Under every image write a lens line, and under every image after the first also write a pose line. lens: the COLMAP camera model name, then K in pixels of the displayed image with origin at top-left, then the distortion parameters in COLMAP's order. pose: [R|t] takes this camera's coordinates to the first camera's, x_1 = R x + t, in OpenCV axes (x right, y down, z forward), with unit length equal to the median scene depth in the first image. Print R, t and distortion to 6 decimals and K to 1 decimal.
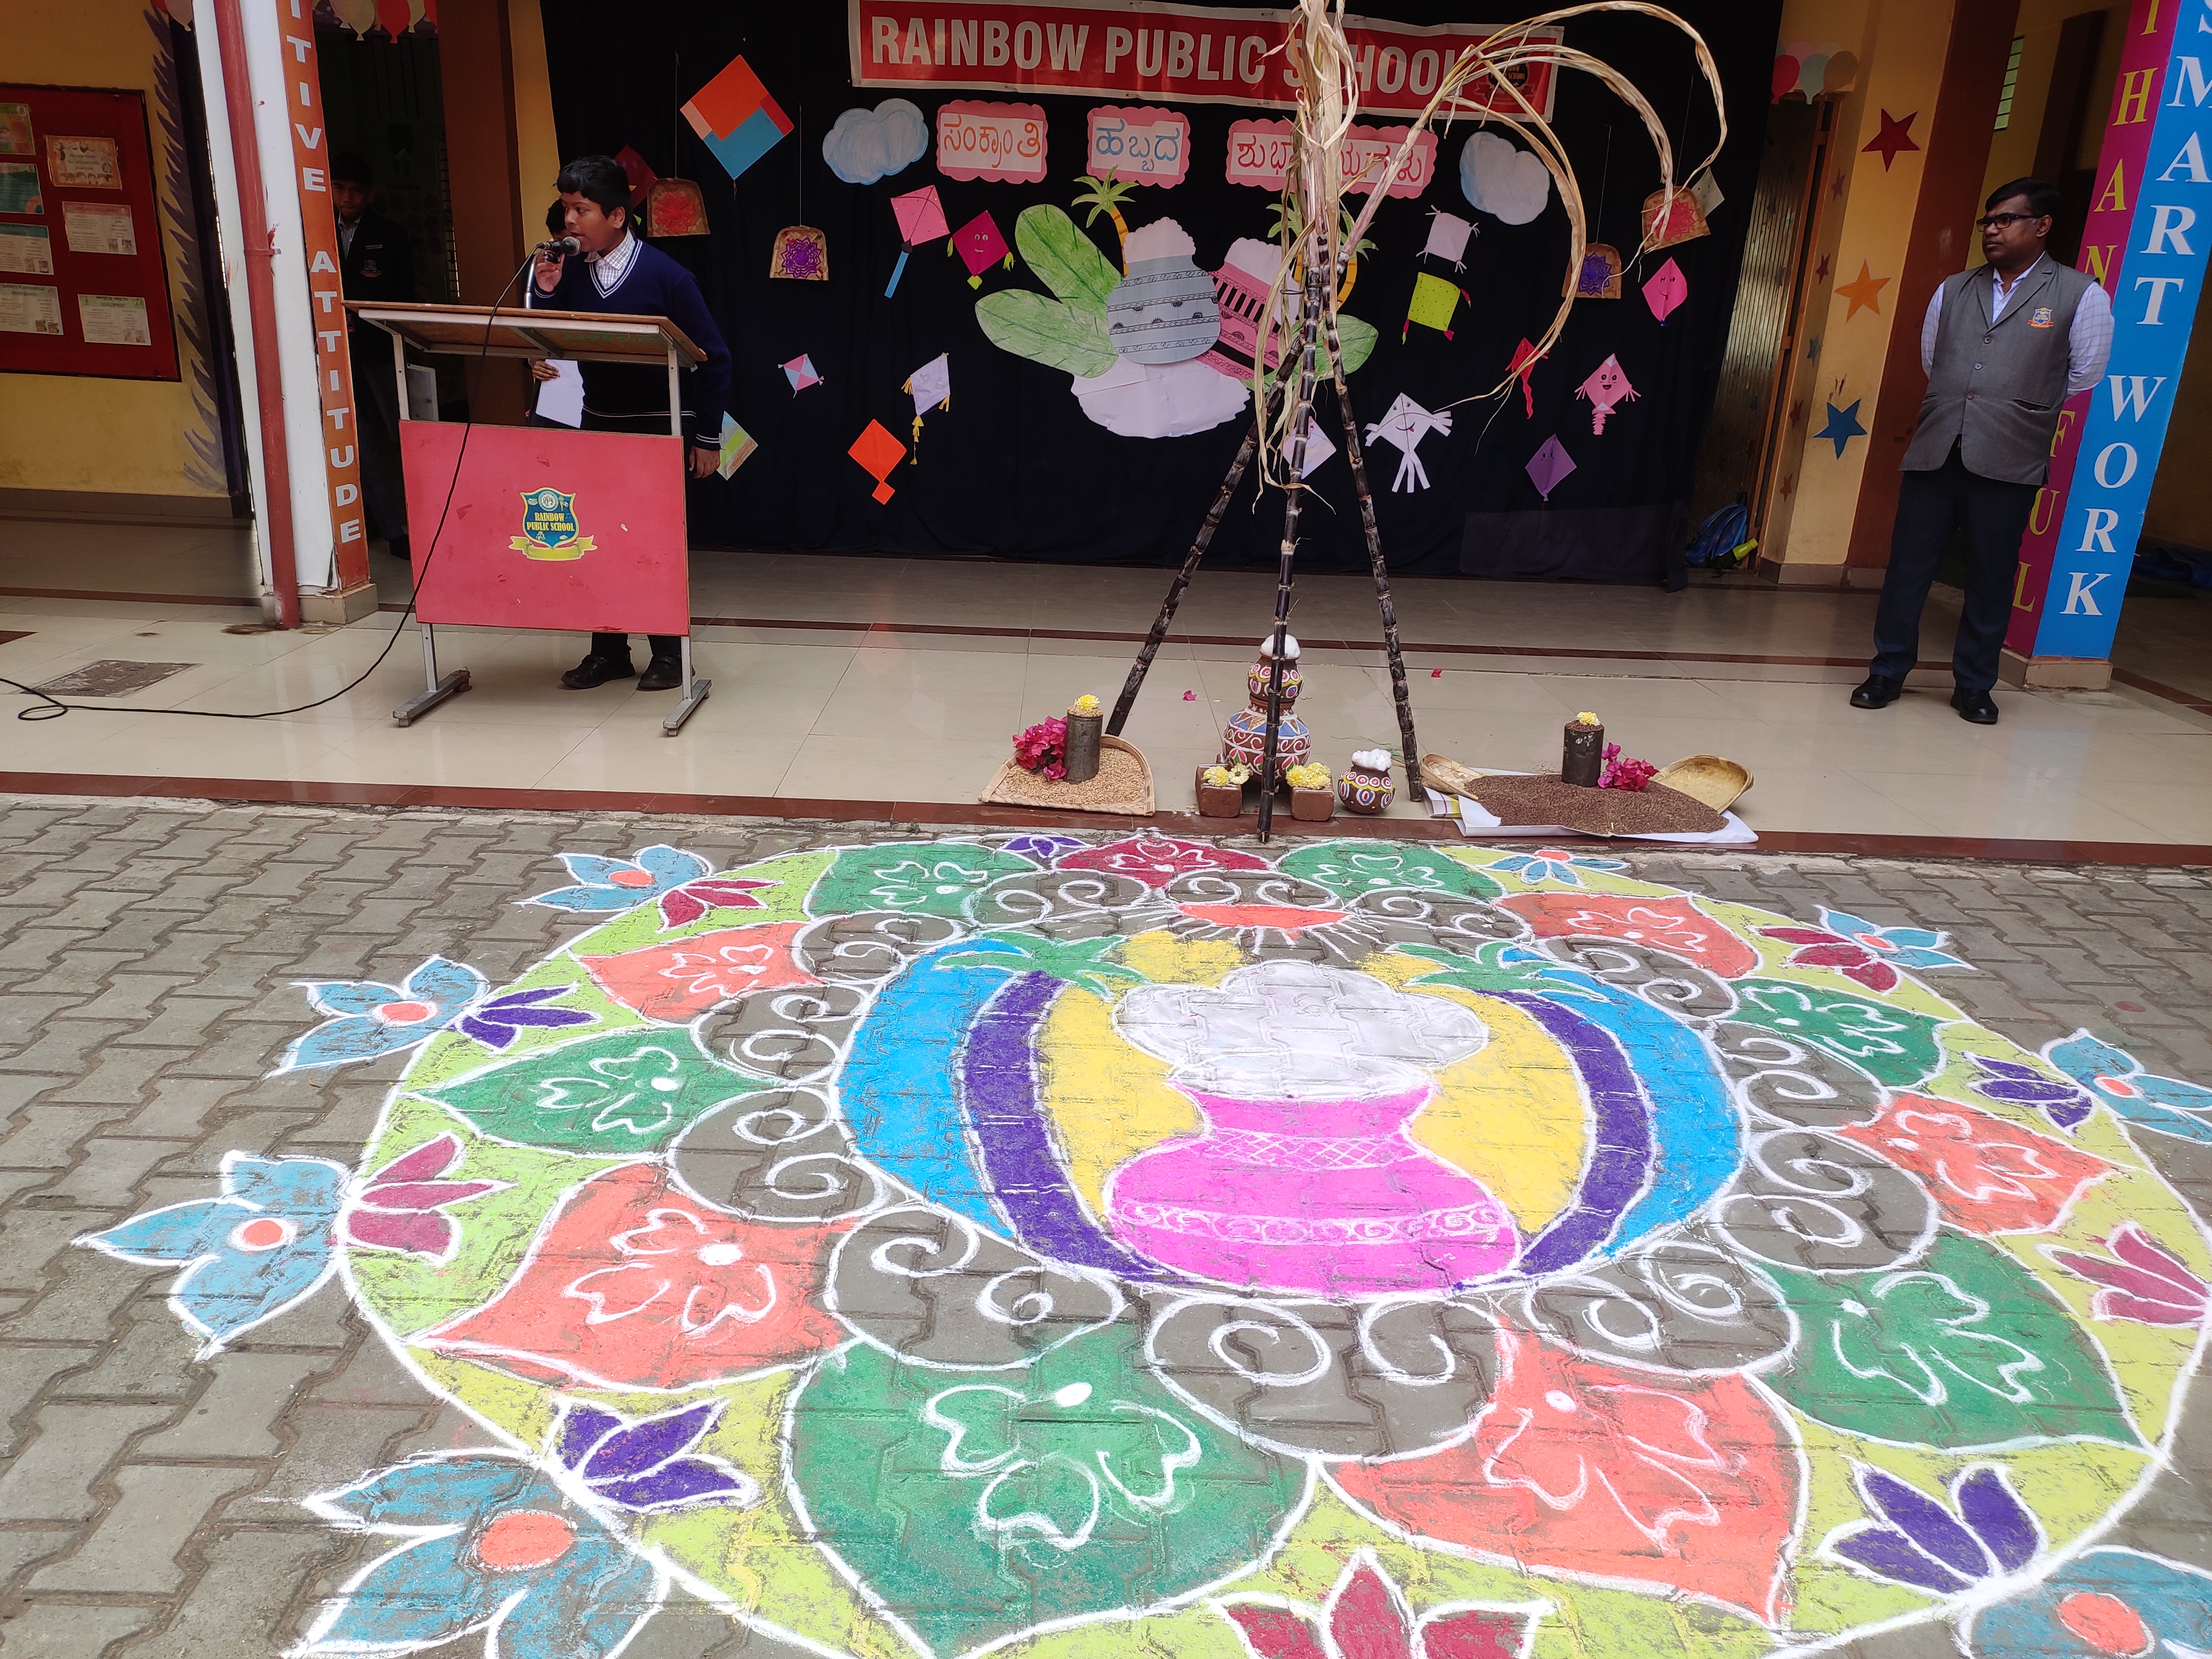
lens RADIAL K [[1639.4, 0, 1101.7], [0, 1639.4, 825.8], [0, 0, 1]] dist [0.053427, -0.041275]
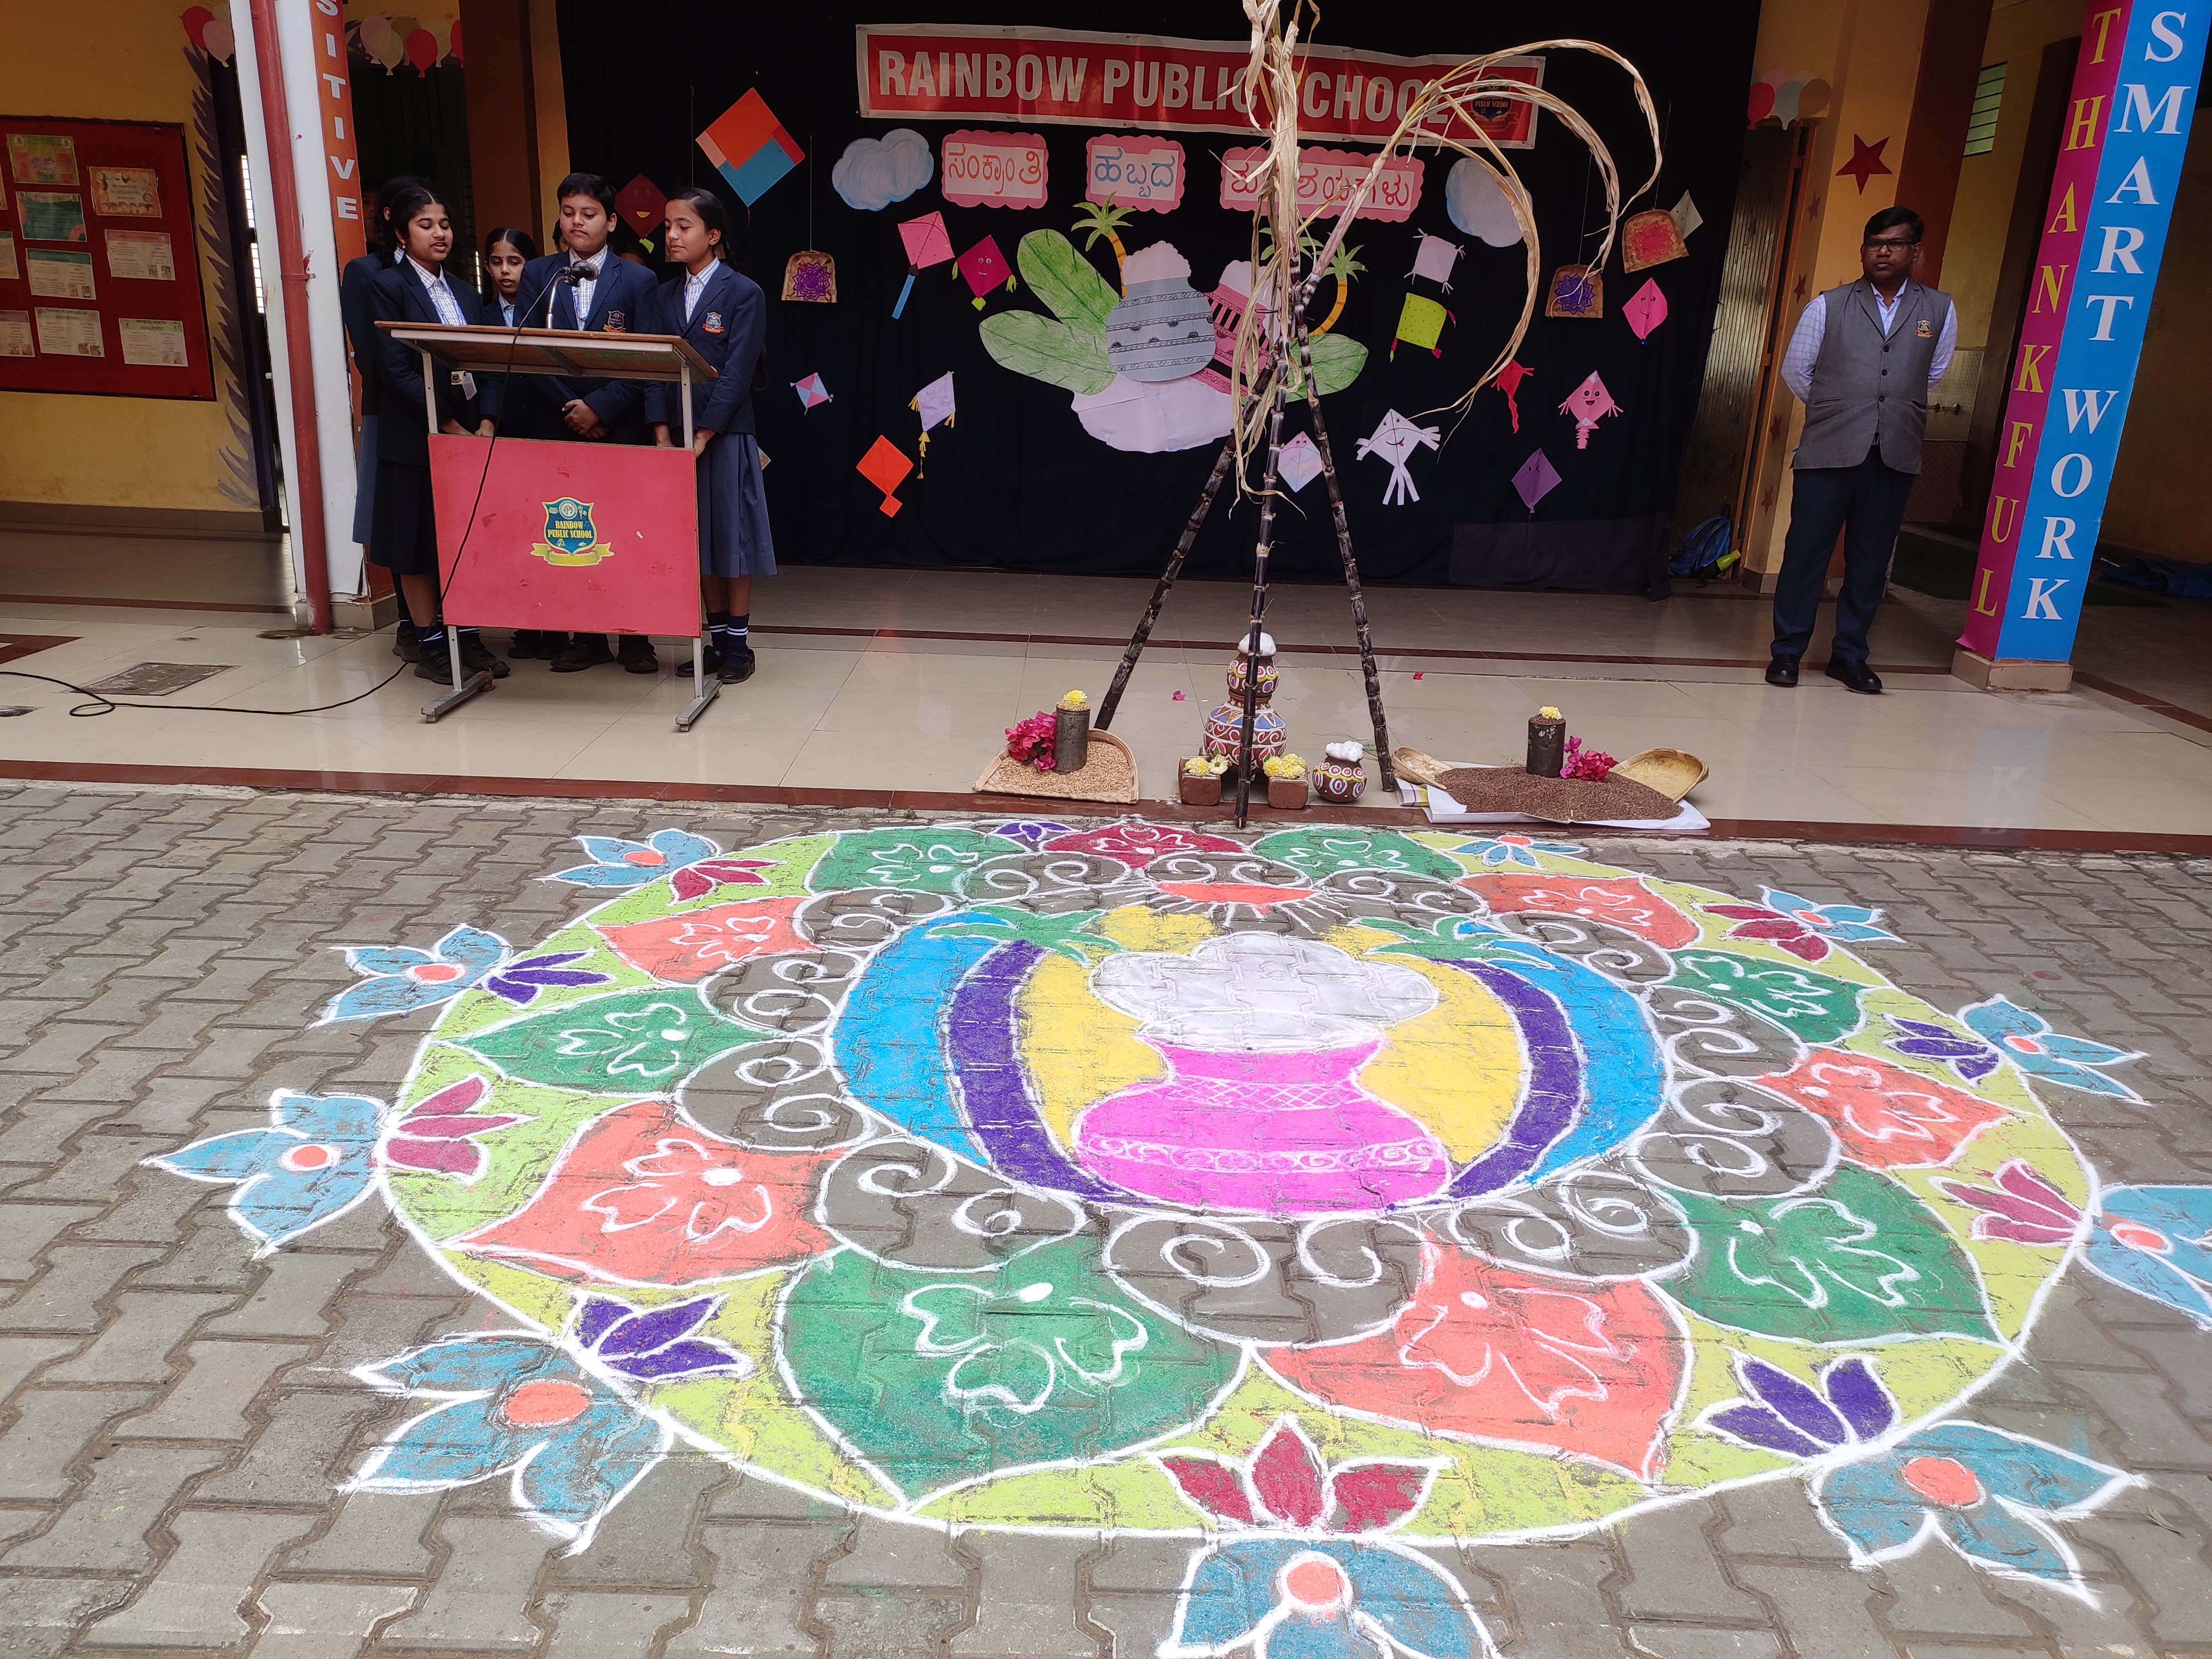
lens RADIAL K [[1639.4, 0, 1099.0], [0, 1639.4, 820.7], [0, 0, 1]] dist [0.053427, -0.041275]
pose [[0.999948, 0.000045, -0.010176, 0.018354], [-0.000197, 0.999888, -0.014933, 0.021182], [0.010174, 0.014934, 0.999837, -0.059200]]
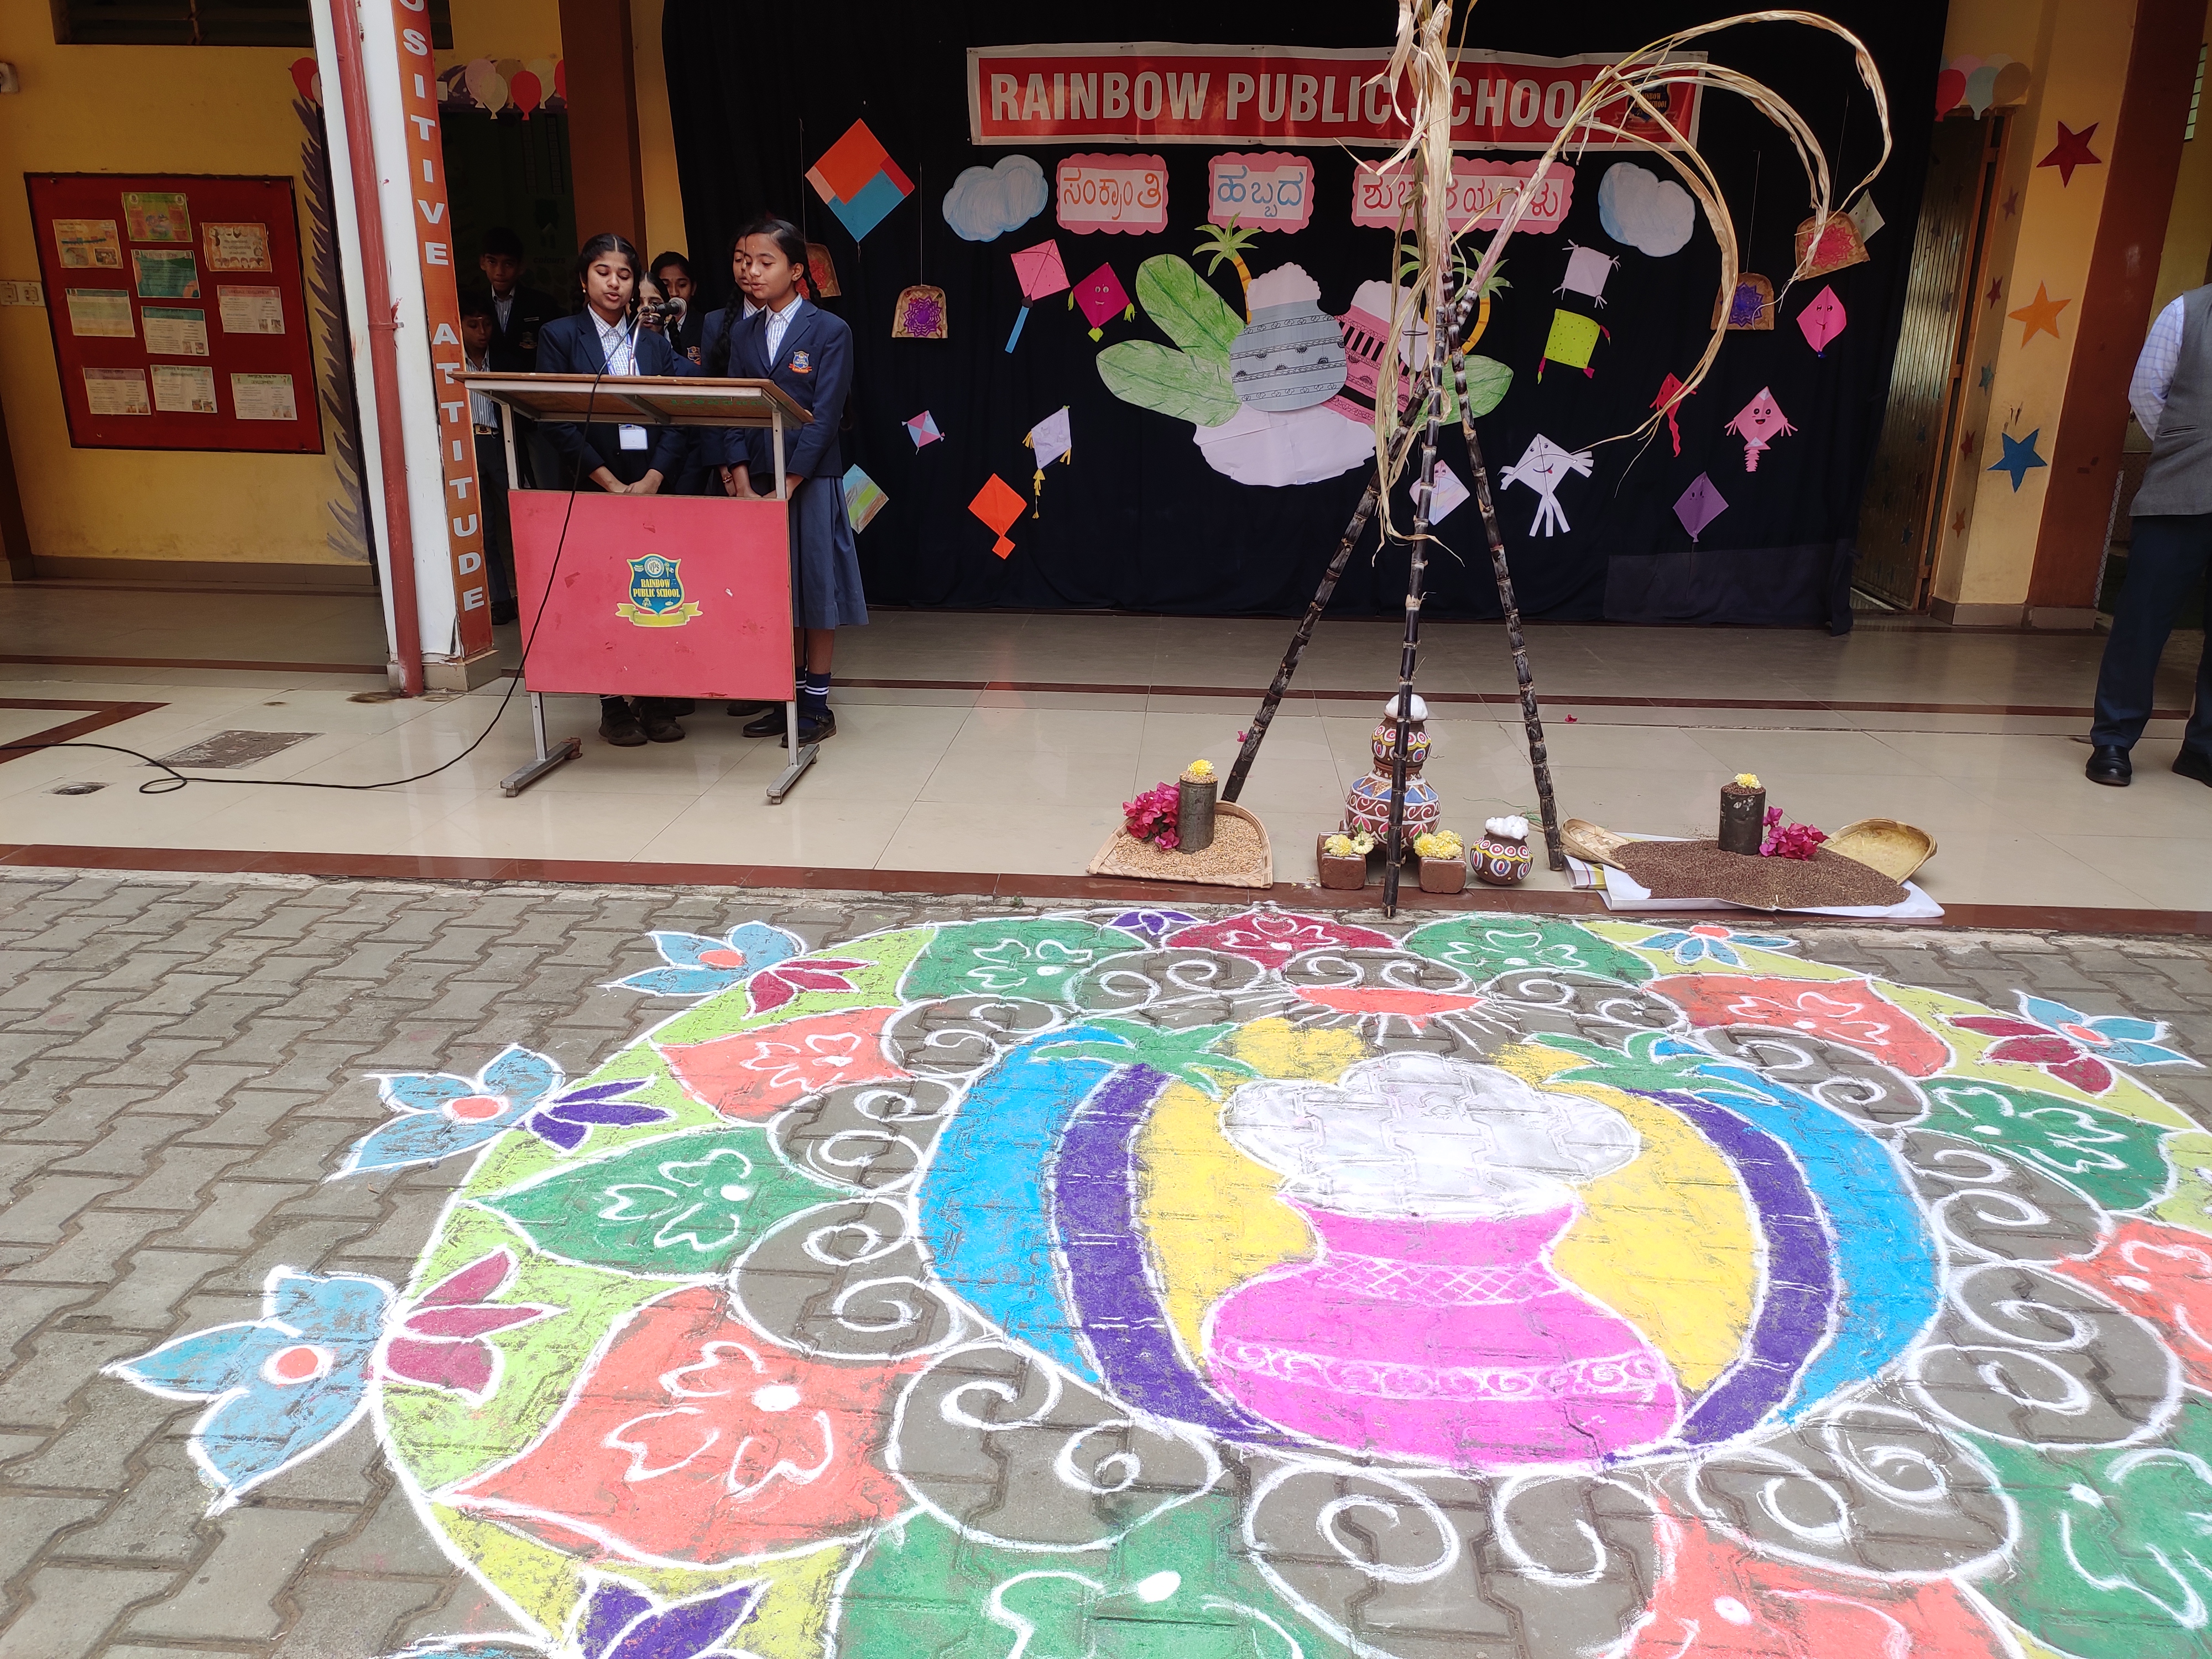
lens RADIAL K [[1639.4, 0, 1099.6], [0, 1639.4, 819.2], [0, 0, 1]] dist [0.053427, -0.041275]
pose [[0.996421, -0.005574, -0.084346, 0.013783], [0.002883, 0.999484, -0.031988, -0.016372], [0.084481, 0.031630, 0.995923, 0.055551]]
